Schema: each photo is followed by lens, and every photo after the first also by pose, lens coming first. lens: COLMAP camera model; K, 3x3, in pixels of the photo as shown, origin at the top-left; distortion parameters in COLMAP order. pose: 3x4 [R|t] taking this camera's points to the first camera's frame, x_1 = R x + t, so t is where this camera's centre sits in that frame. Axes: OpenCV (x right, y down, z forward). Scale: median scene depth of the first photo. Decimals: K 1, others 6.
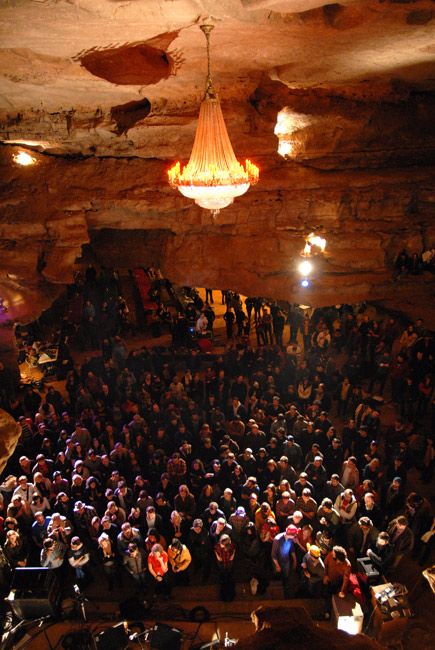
lens RADIAL K [[404.6, 0, 217.5], [0, 404.6, 325.0], [0, 0, 1]] dist [-0.082421, 0.050695]
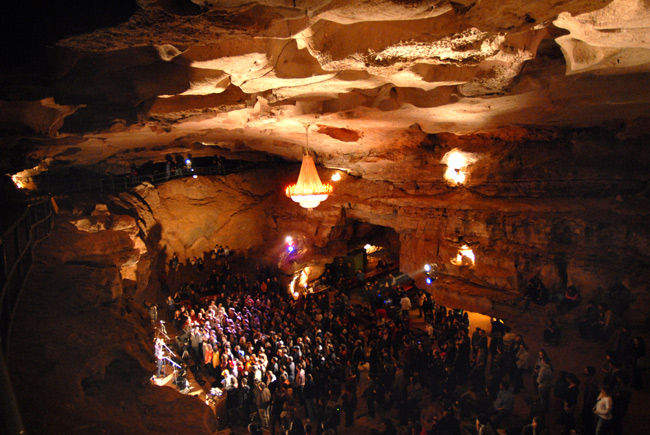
lens RADIAL K [[404.6, 0, 330.4], [0, 404.6, 218.3], [0, 0, 1]] dist [-0.082421, 0.050695]
pose [[0.554673, 0.113251, -0.824326, 1.003269], [-0.350670, 0.930232, -0.108158, -0.040721], [0.754565, 0.349059, 0.555688, 0.024587]]
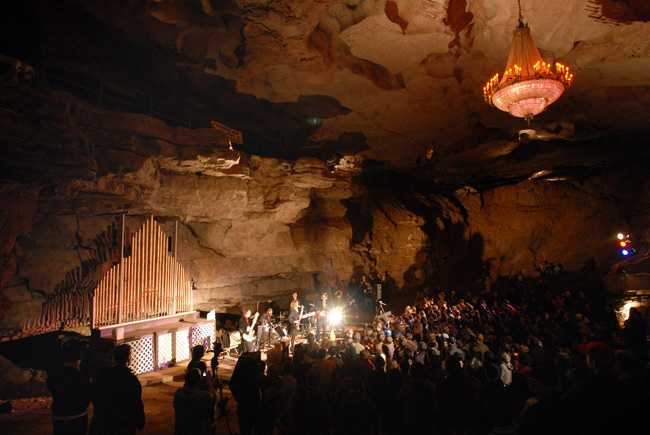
lens RADIAL K [[404.6, 0, 330.4], [0, 404.6, 218.3], [0, 0, 1]] dist [-0.082421, 0.050695]
pose [[-0.446194, -0.045394, -0.893784, 0.720746], [-0.365583, 0.920828, 0.135738, 0.014052], [0.816860, 0.387318, -0.427463, 0.697979]]
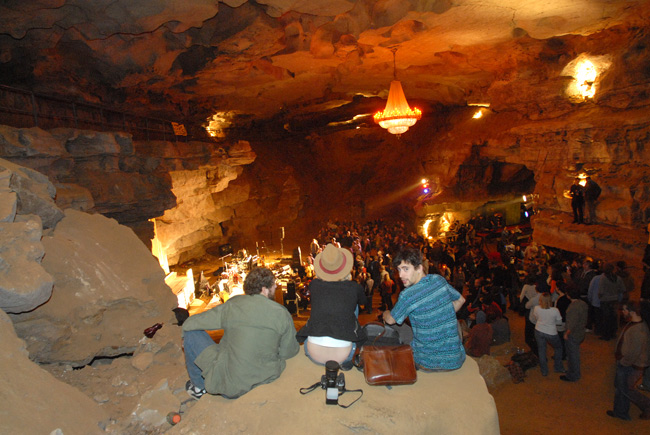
lens RADIAL K [[404.6, 0, 330.4], [0, 404.6, 218.3], [0, 0, 1]] dist [-0.082421, 0.050695]
pose [[0.035399, 0.189241, -0.981292, 1.174714], [-0.373406, 0.913296, 0.162658, -0.067215], [0.926992, 0.360663, 0.102993, 0.405020]]
